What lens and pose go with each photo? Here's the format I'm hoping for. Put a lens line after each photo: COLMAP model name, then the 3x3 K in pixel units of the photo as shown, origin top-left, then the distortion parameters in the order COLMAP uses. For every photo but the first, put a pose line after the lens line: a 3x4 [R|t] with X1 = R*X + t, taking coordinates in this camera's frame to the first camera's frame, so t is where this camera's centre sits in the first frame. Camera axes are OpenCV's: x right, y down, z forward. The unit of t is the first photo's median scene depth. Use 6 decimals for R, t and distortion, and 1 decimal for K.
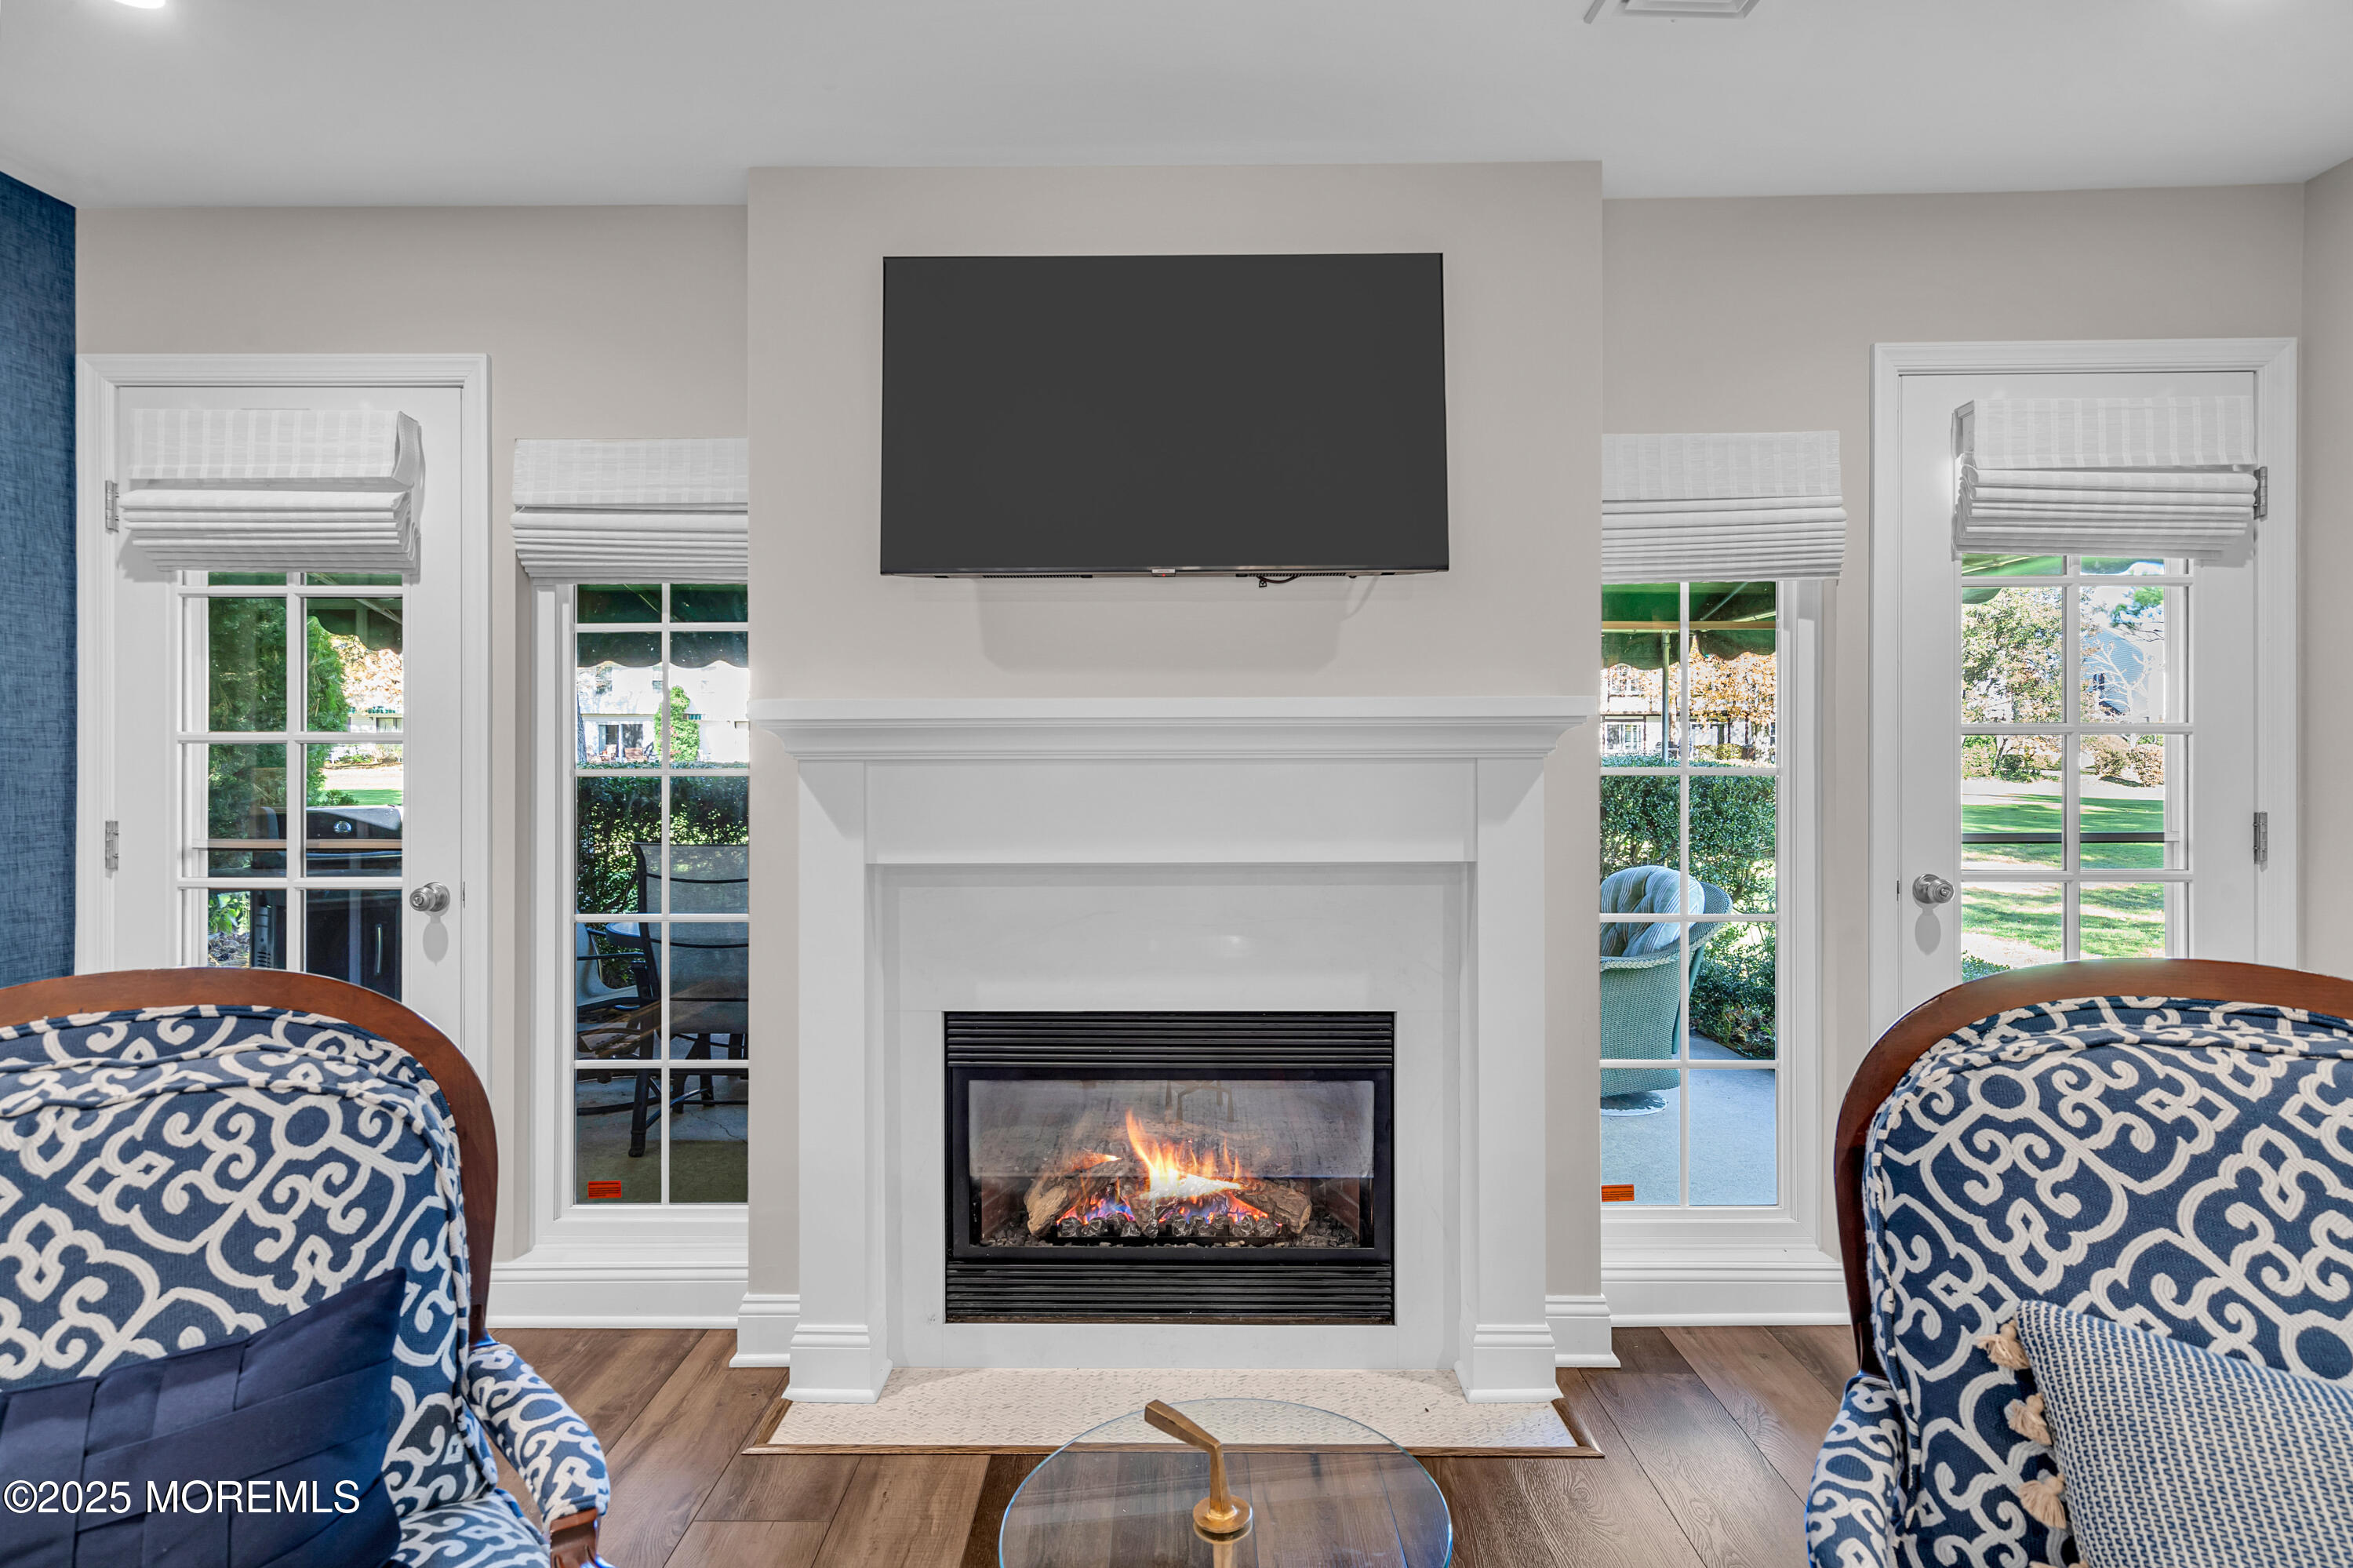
lens RADIAL K [[1236.1, 0, 1165.3], [0, 1236.1, 764.6], [0, 0, 1]] dist [0.000114, 0.001018]
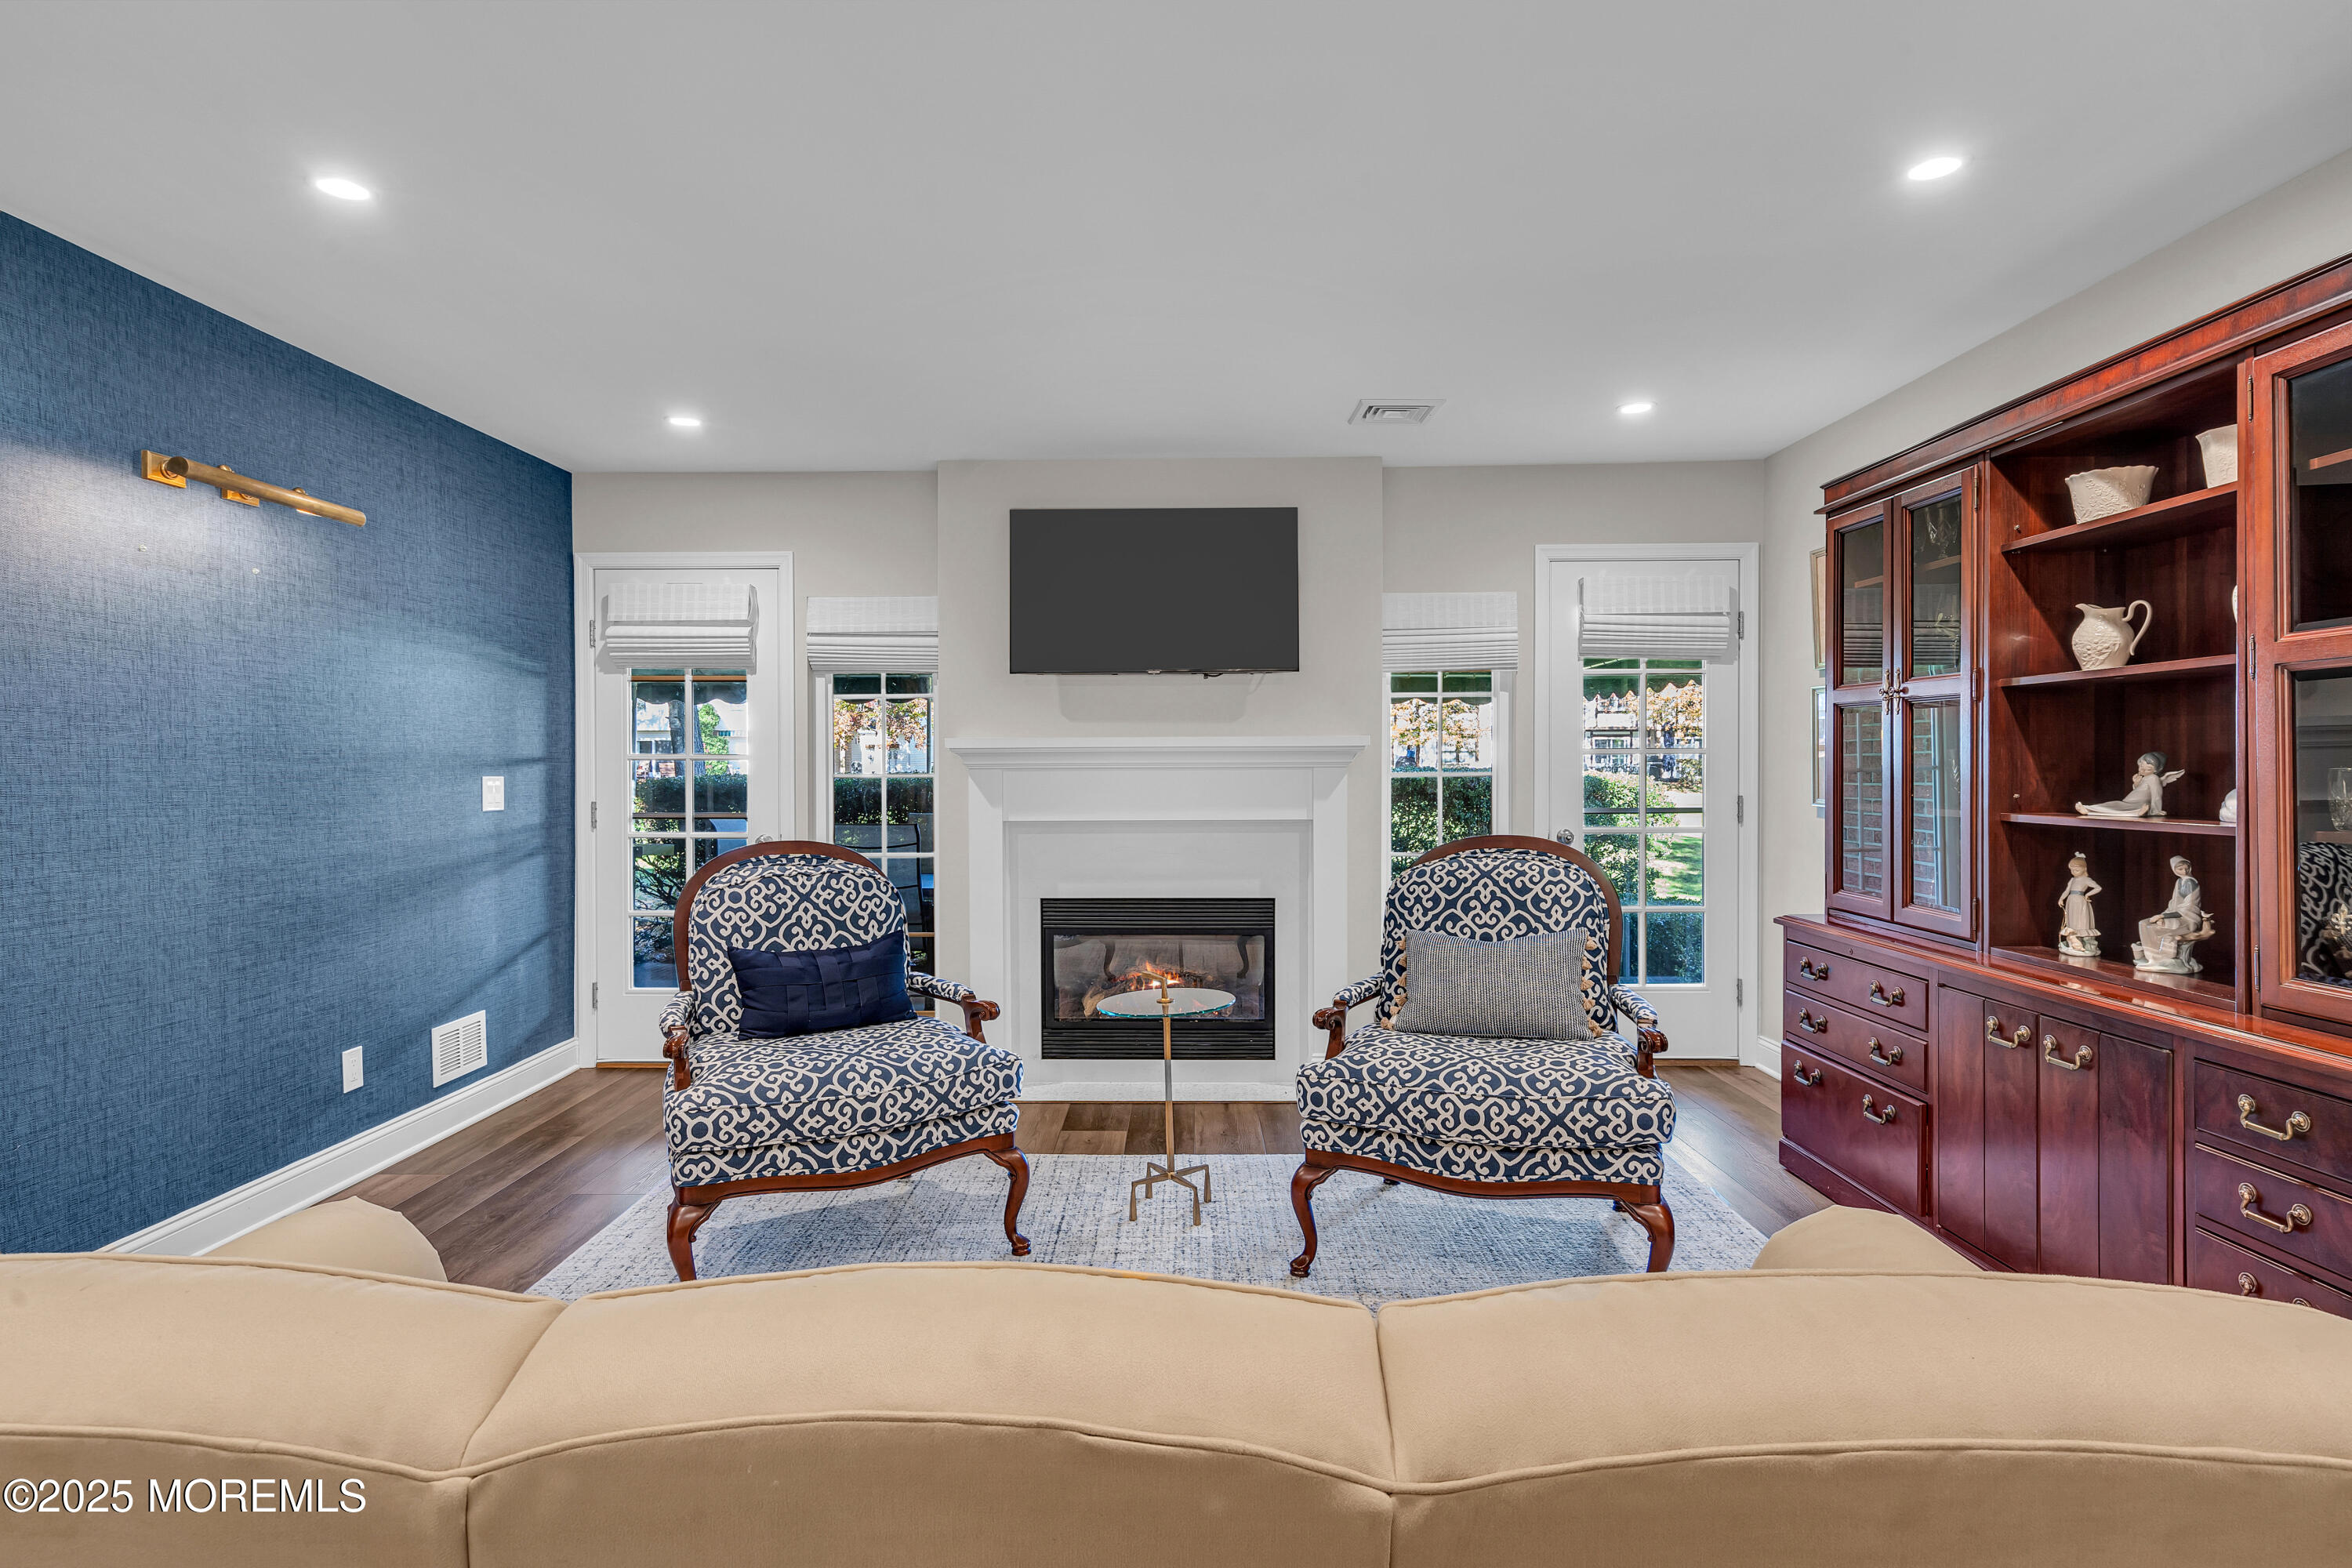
lens RADIAL K [[1235.6, 0, 1164.8], [0, 1235.6, 764.6], [0, 0, 1]] dist [0.000114, 0.001018]
pose [[0.999969, -0.001395, -0.007730, 0.028952], [0.001304, 0.999930, -0.011721, 0.012829], [0.007746, 0.011710, 0.999901, -0.905798]]
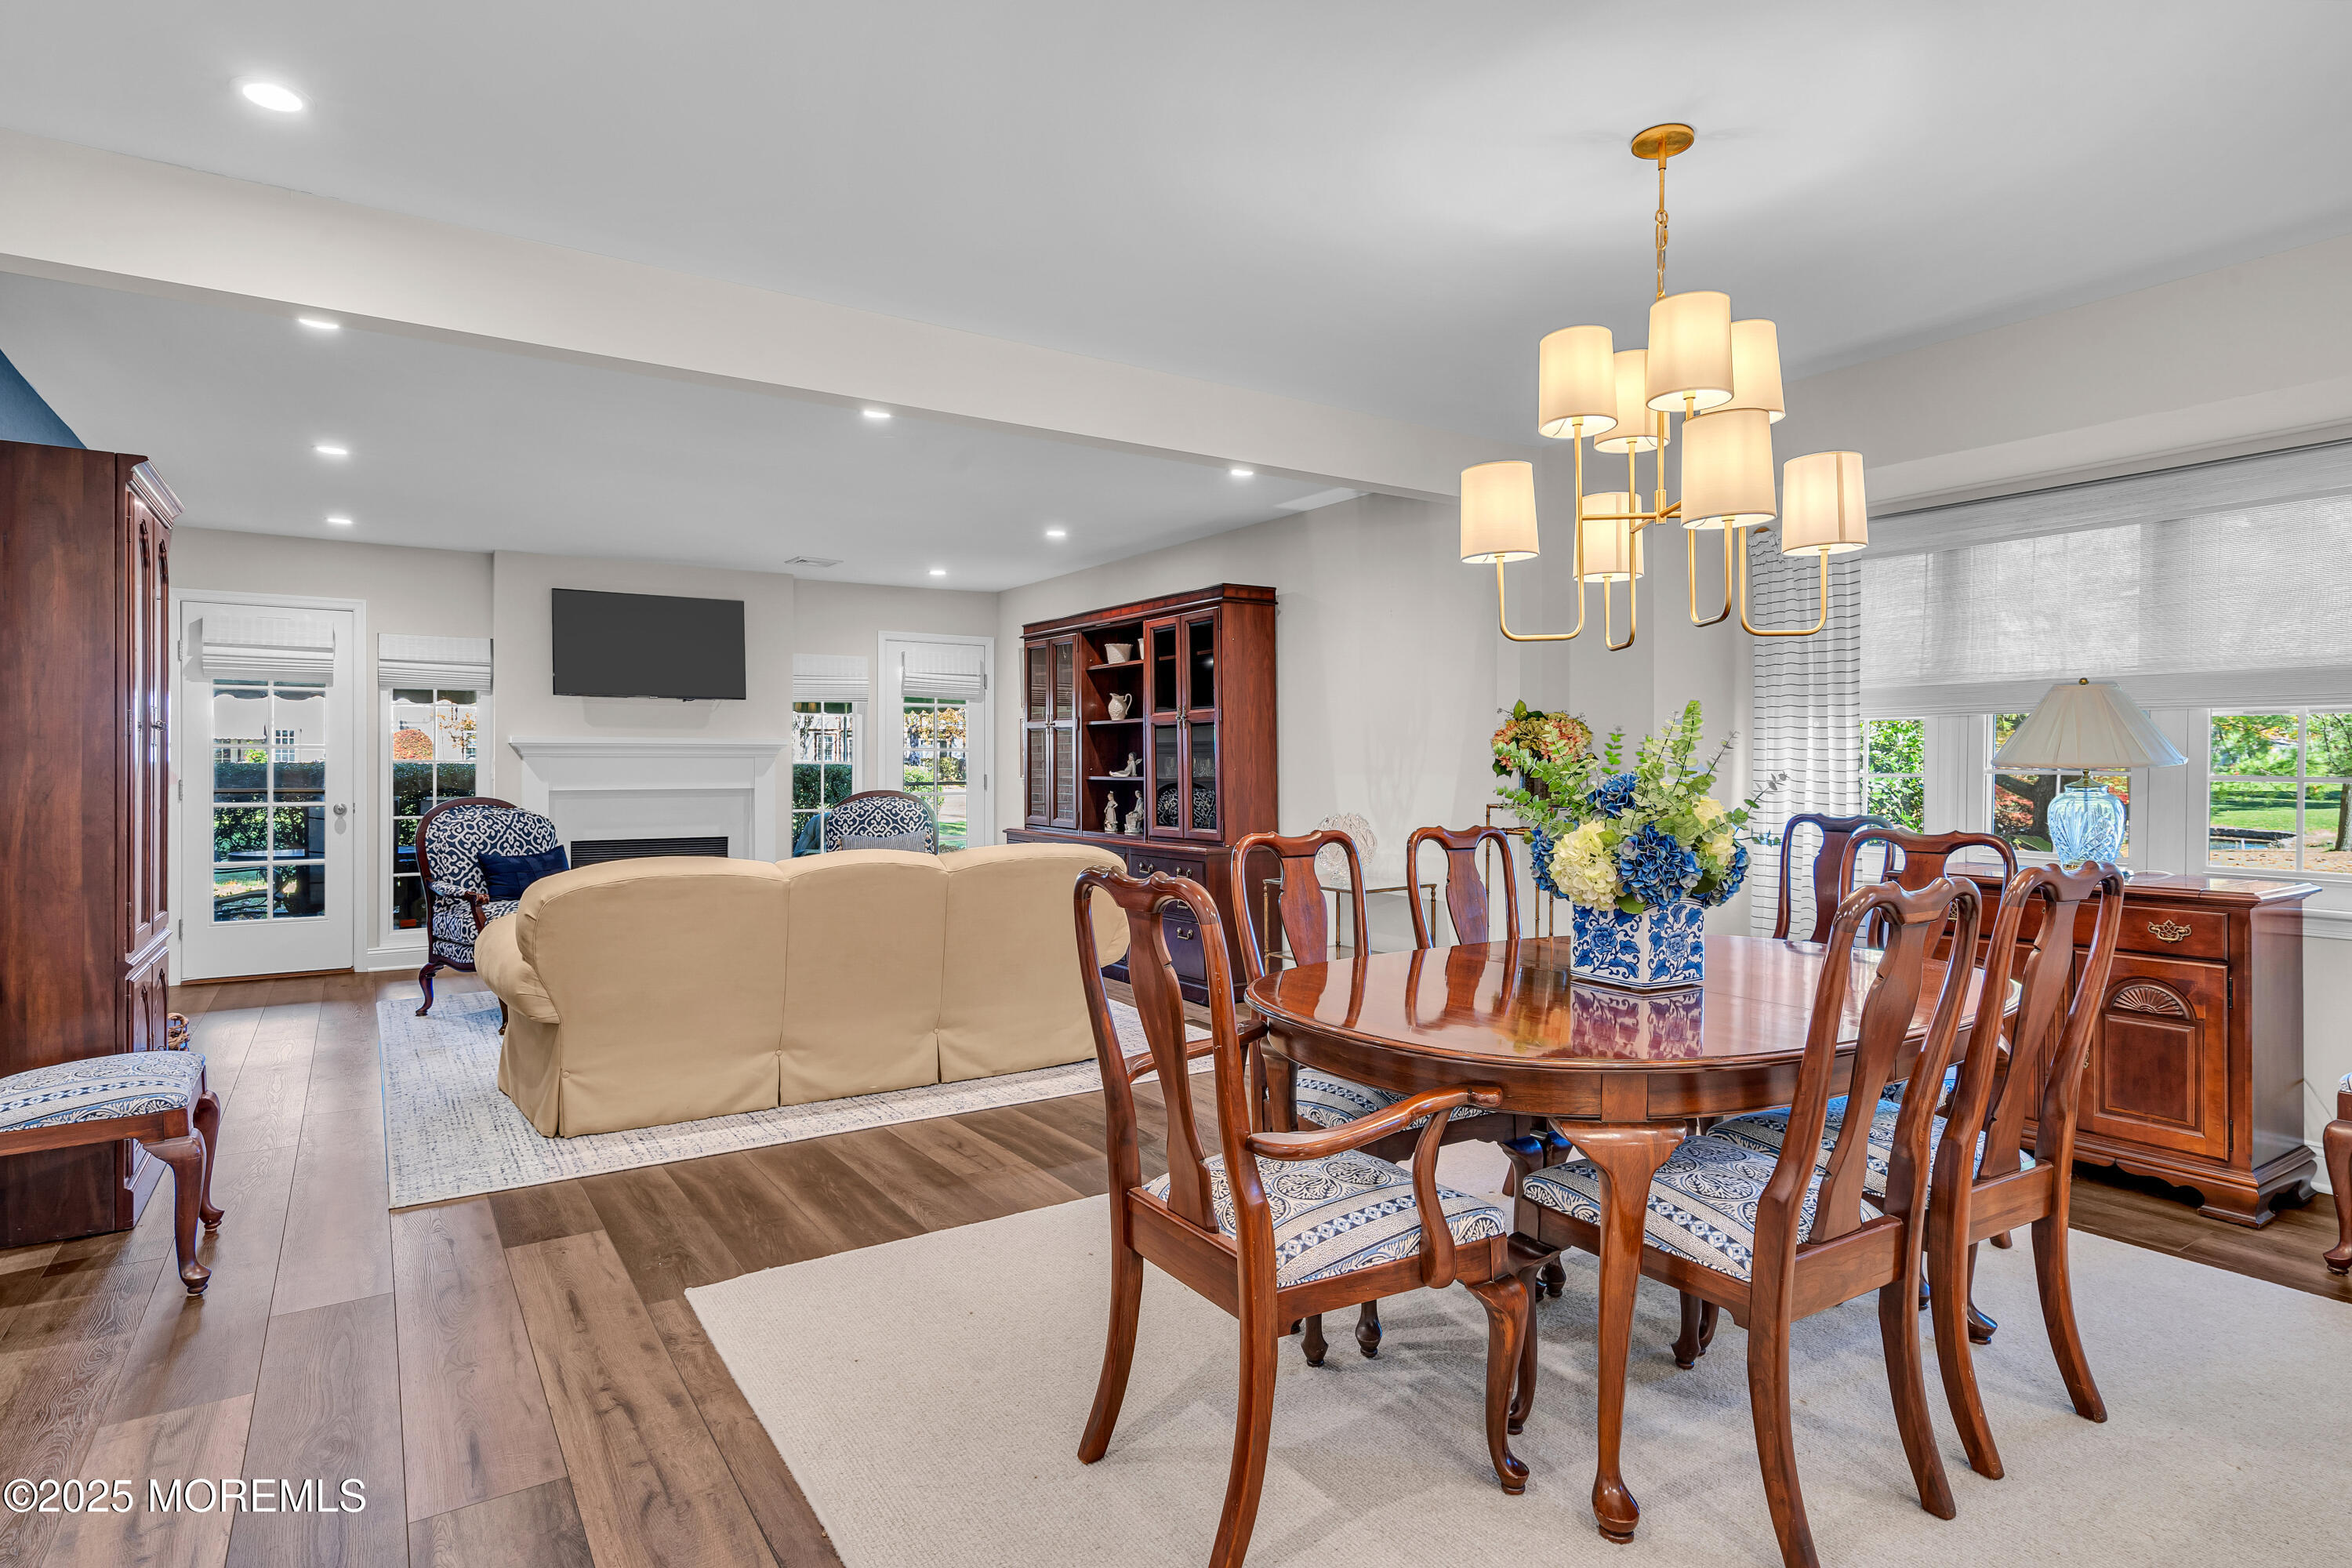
lens RADIAL K [[1235.6, 0, 1164.8], [0, 1235.6, 764.6], [0, 0, 1]] dist [0.000114, 0.001018]
pose [[0.834107, 0.002561, 0.551596, -0.613887], [0.002934, 0.999954, -0.009079, 0.045446], [-0.551594, 0.009191, 0.834062, -2.211969]]
